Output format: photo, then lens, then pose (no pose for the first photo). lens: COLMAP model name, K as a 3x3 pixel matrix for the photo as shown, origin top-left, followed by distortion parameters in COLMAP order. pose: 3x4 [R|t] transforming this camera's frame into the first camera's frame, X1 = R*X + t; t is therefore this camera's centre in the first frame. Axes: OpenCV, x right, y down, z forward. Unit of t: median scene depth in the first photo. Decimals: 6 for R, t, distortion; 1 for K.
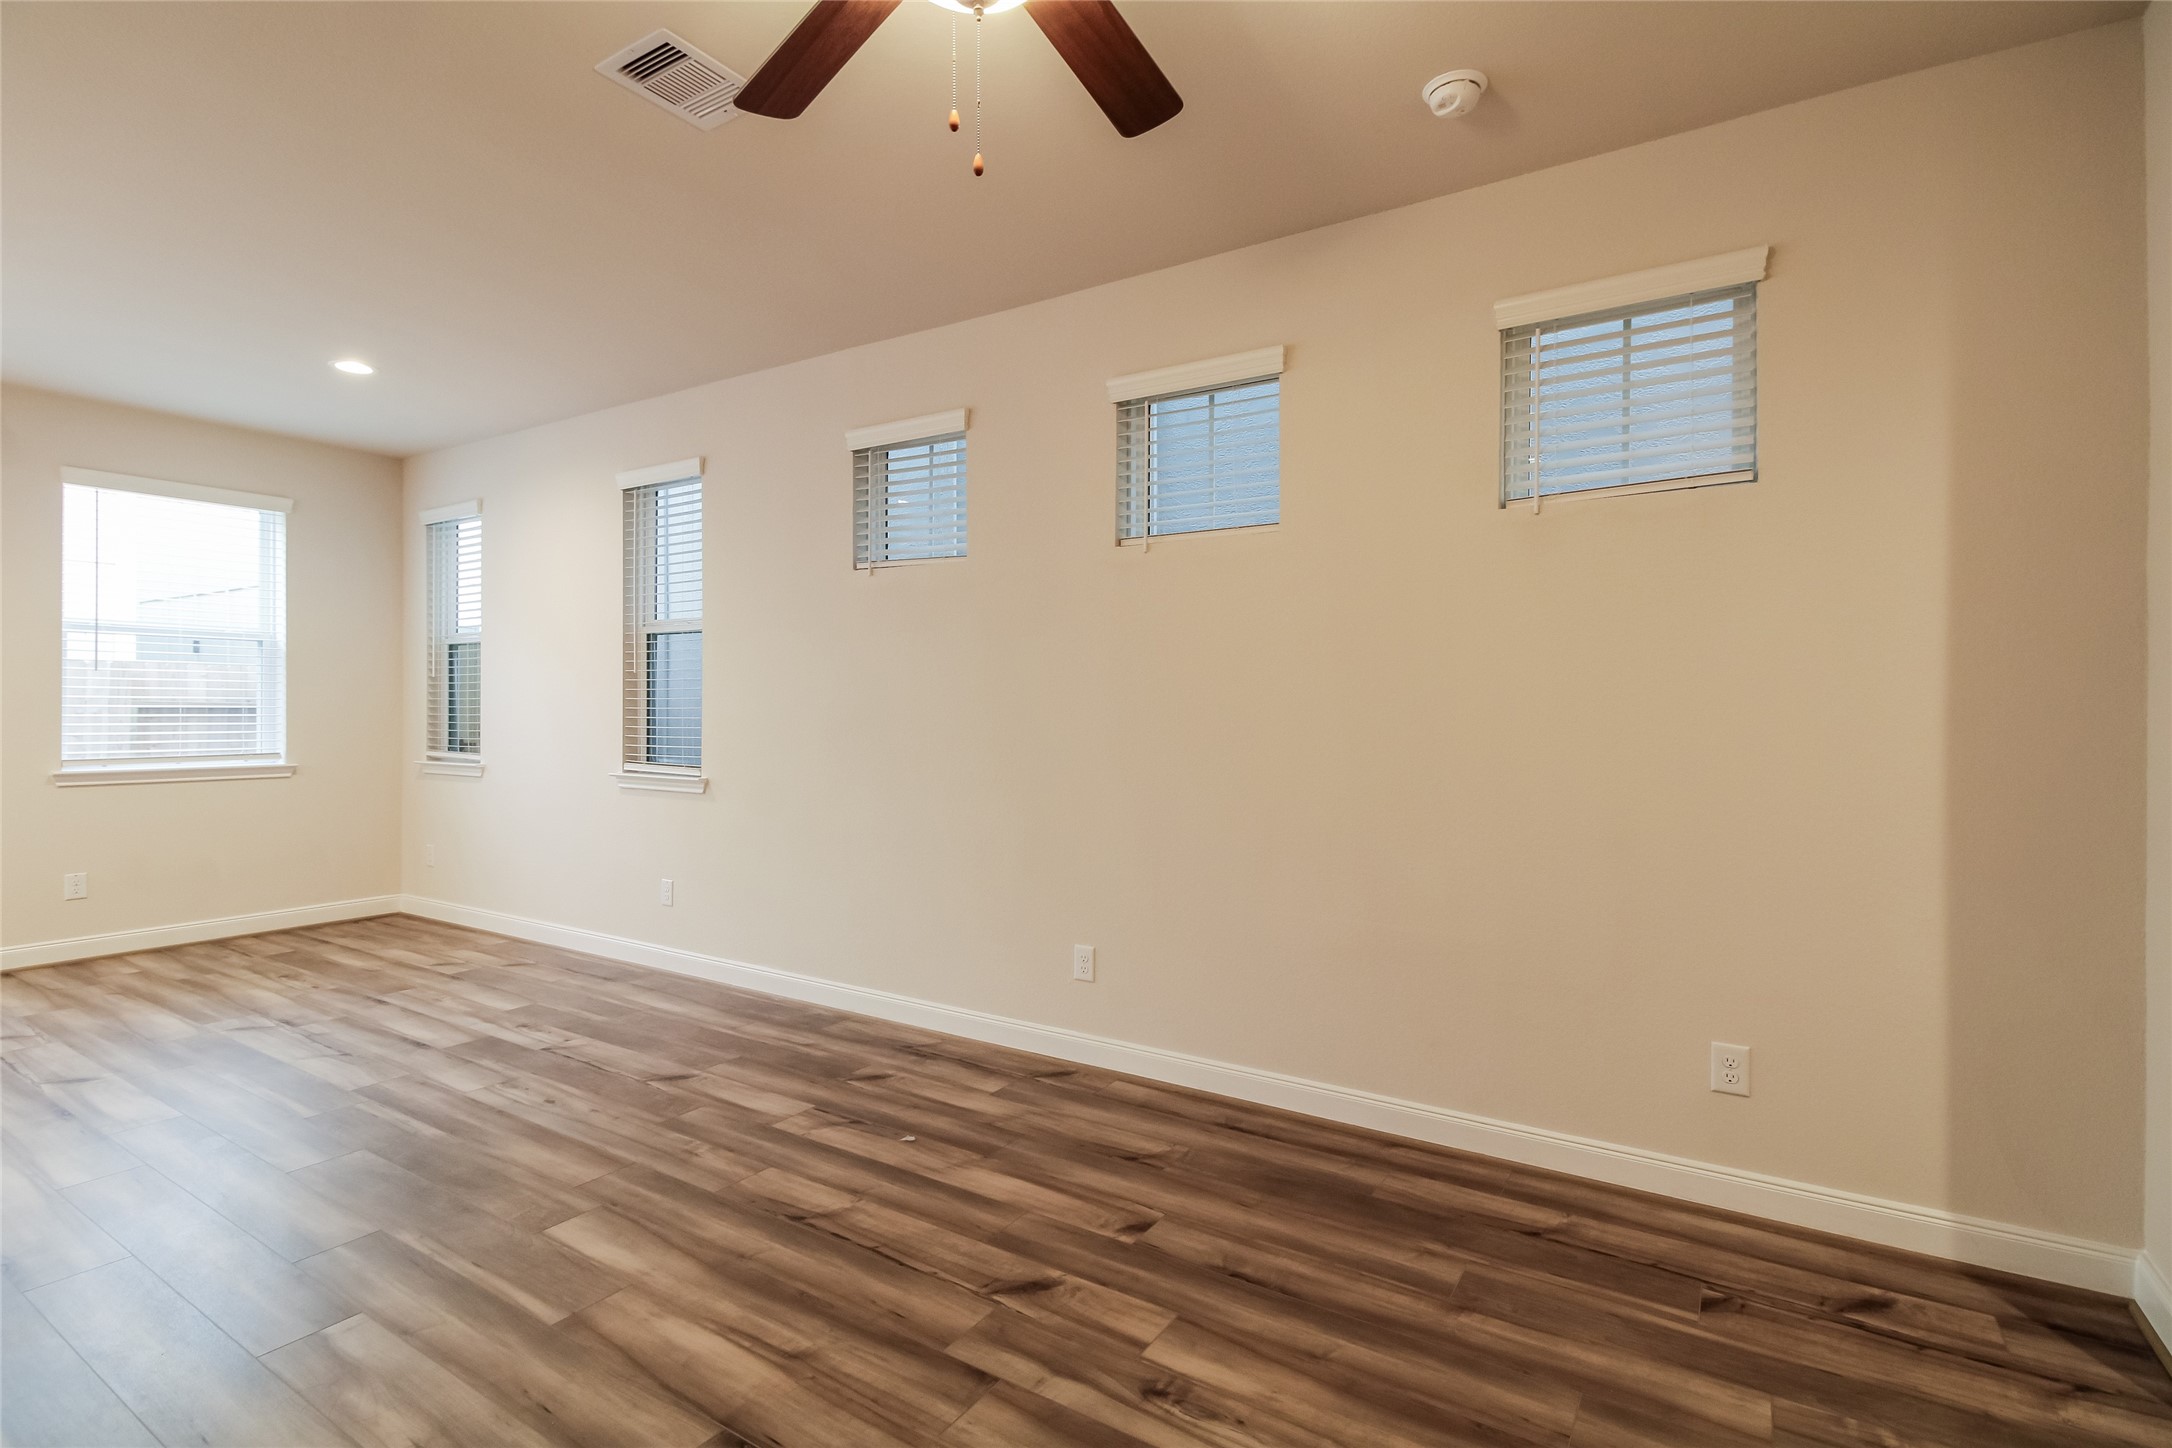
lens RADIAL K [[1023.7, 0, 1084.6], [0, 1023.7, 735.0], [0, 0, 1]] dist [0.008483, -0.013730]
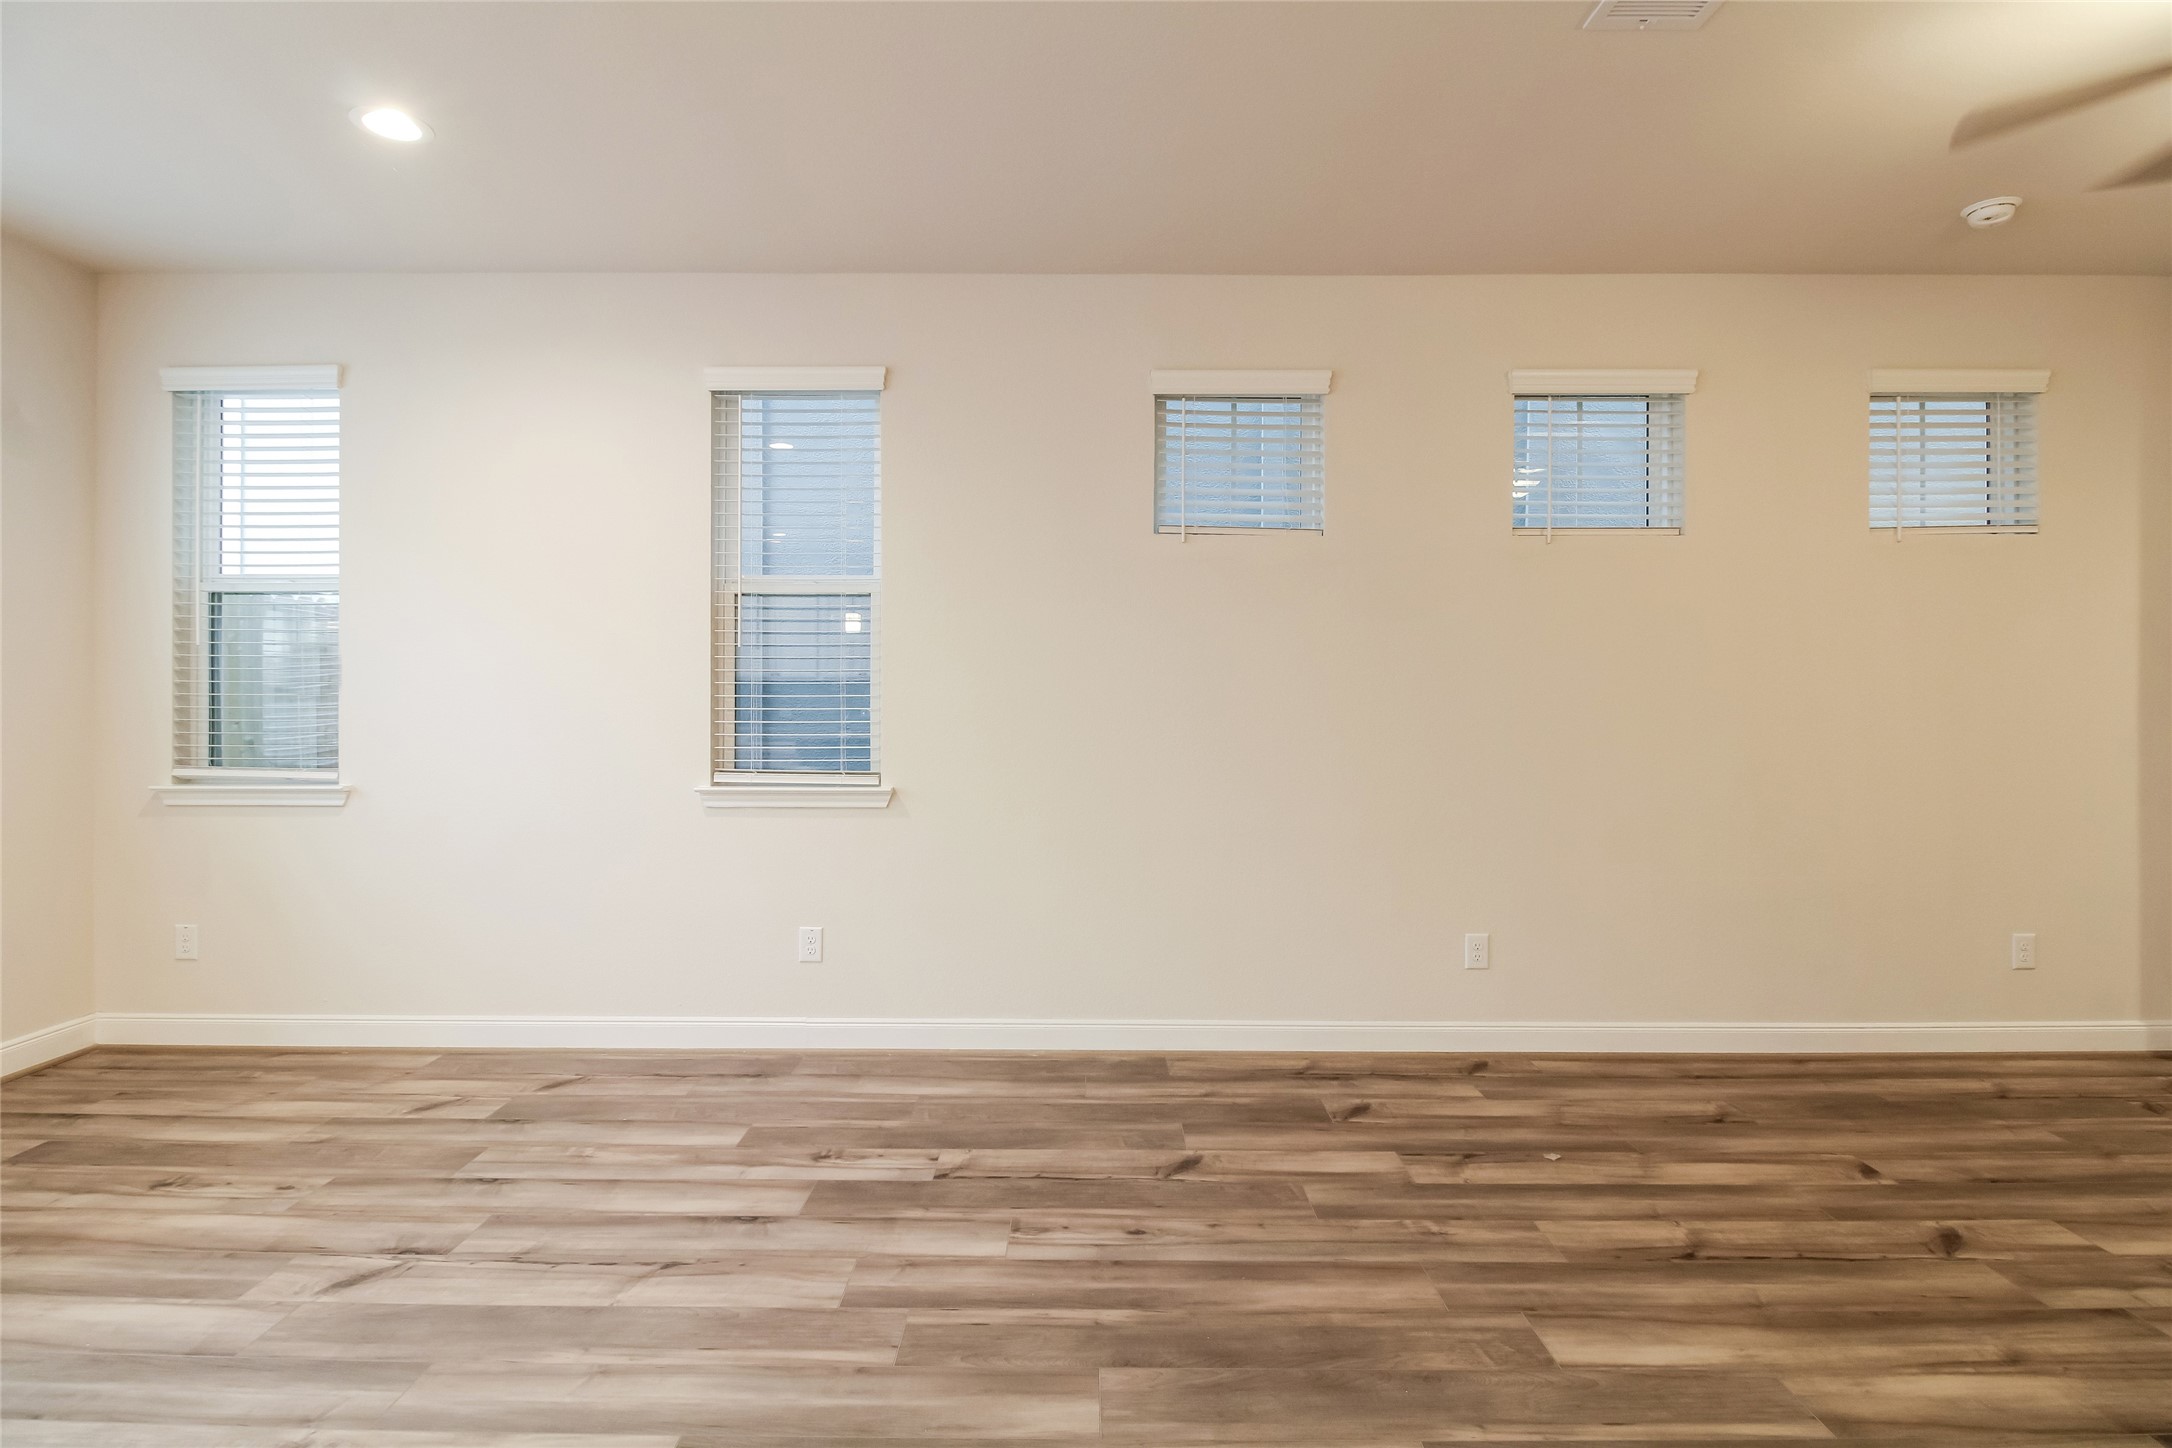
lens RADIAL K [[1023.7, 0, 1086.8], [0, 1023.7, 712.0], [0, 0, 1]] dist [0.008483, -0.013730]
pose [[0.847882, -0.012342, 0.530042, -0.947900], [0.014856, 0.999890, -0.000483, -0.016889], [-0.529977, 0.008284, 0.847972, 0.394950]]
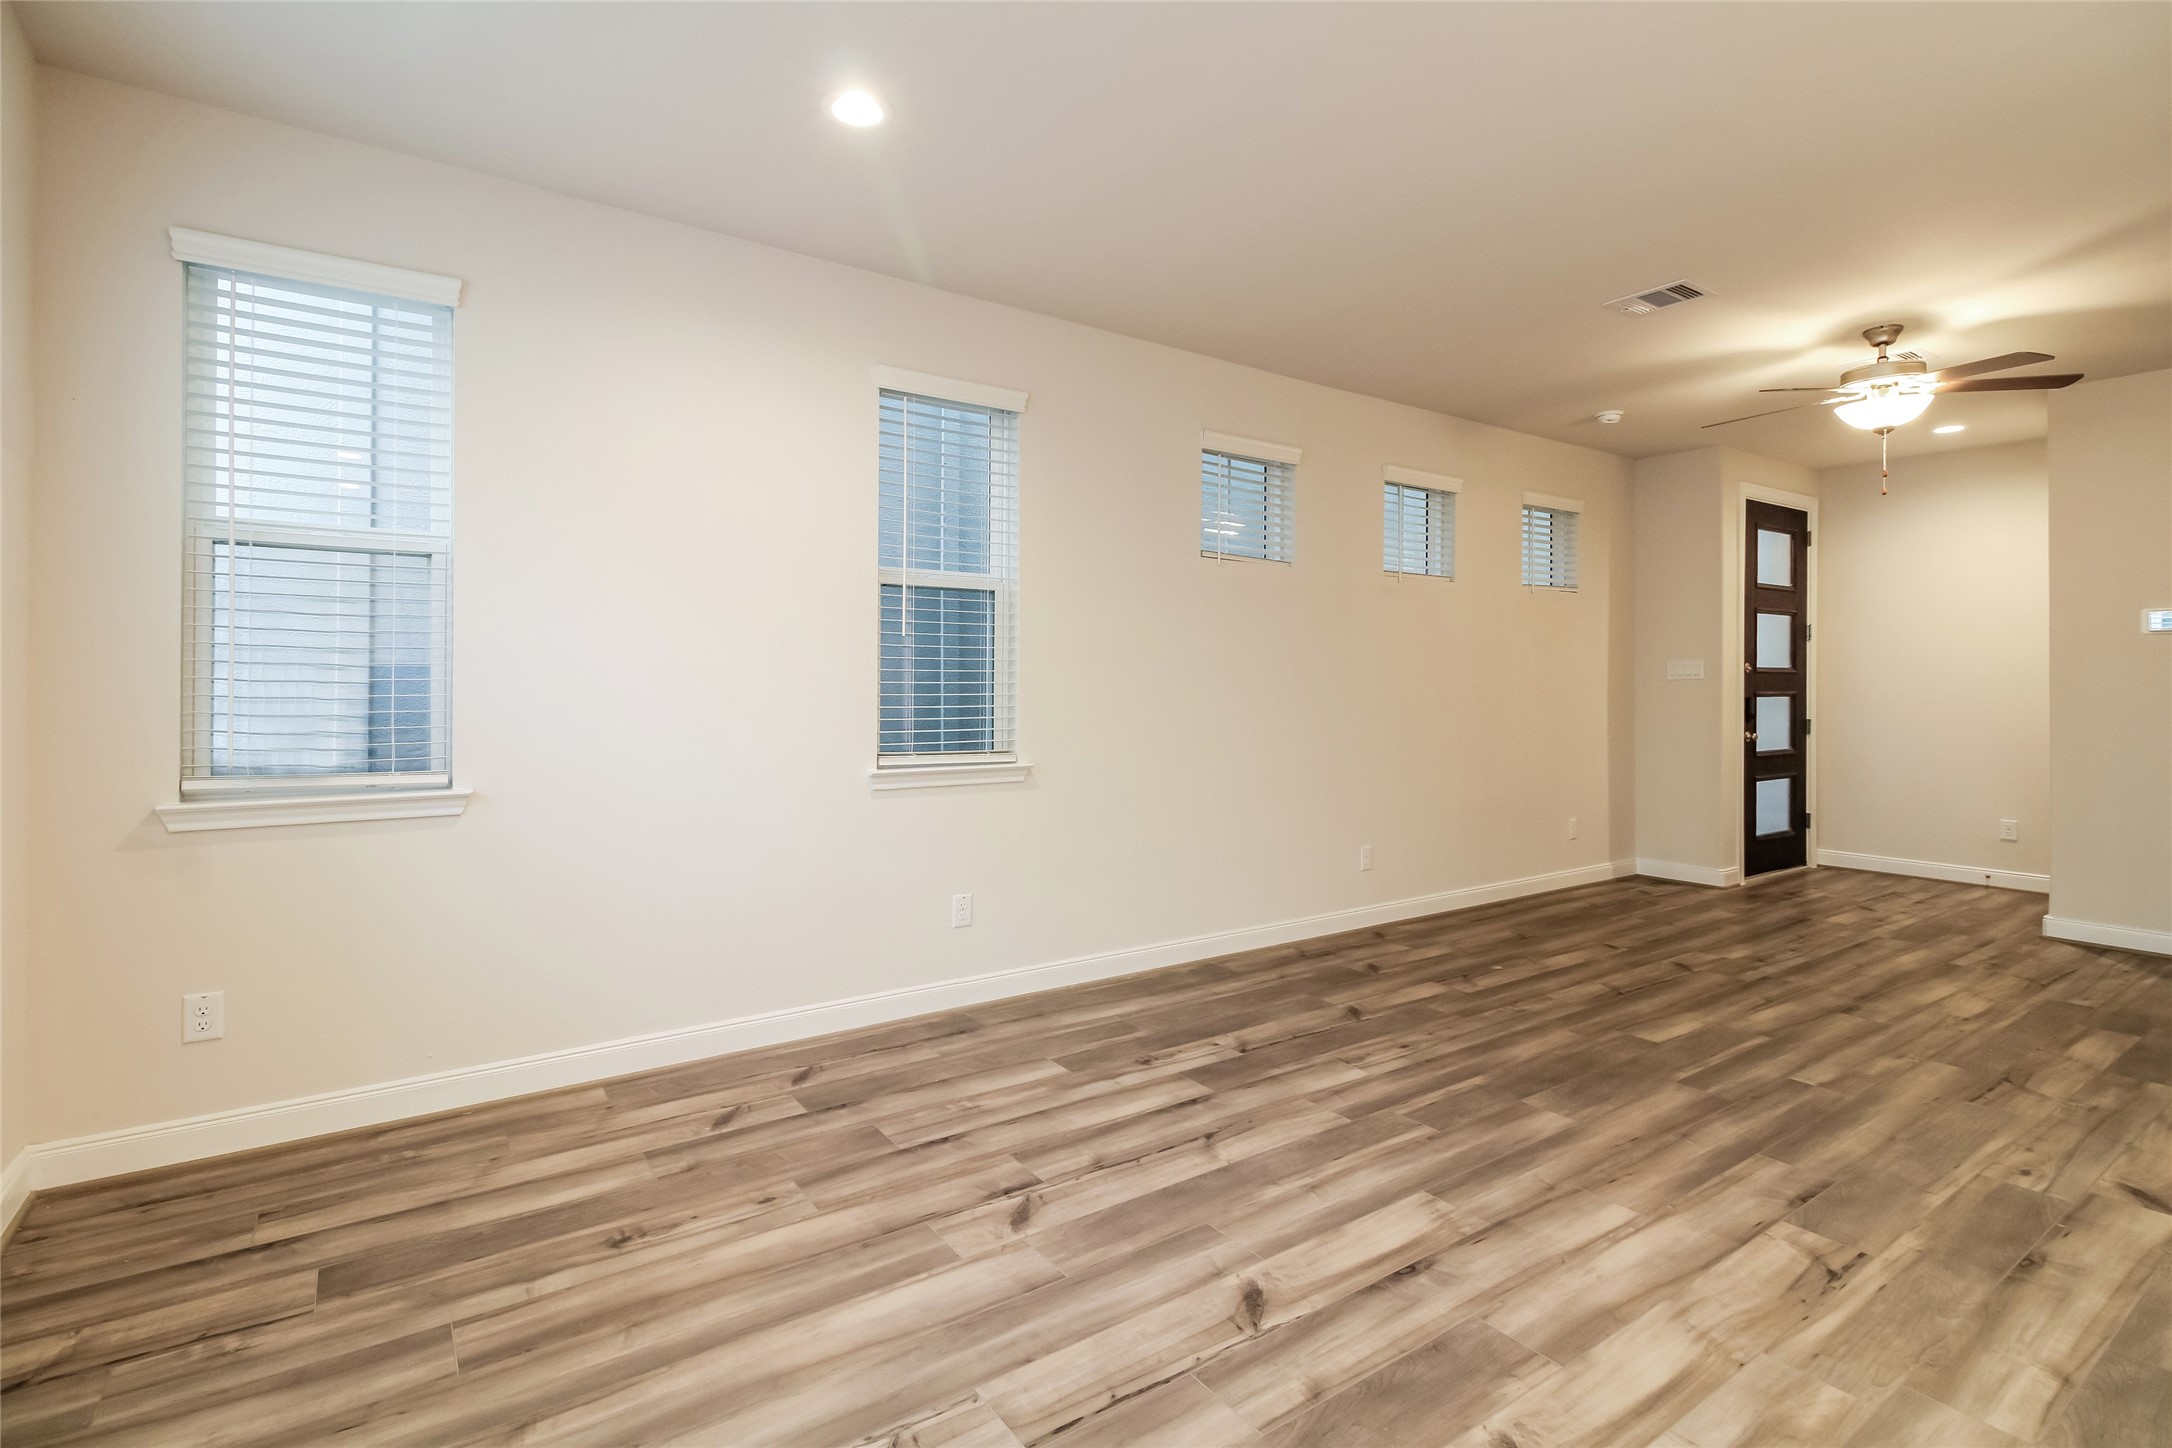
lens RADIAL K [[1023.7, 0, 1085.4], [0, 1023.7, 701.6], [0, 0, 1]] dist [0.008483, -0.013730]
pose [[0.388731, -0.023389, 0.921054, -1.673630], [0.014869, 0.999707, 0.019111, -0.038201], [-0.921231, 0.006266, 0.388965, 0.894684]]
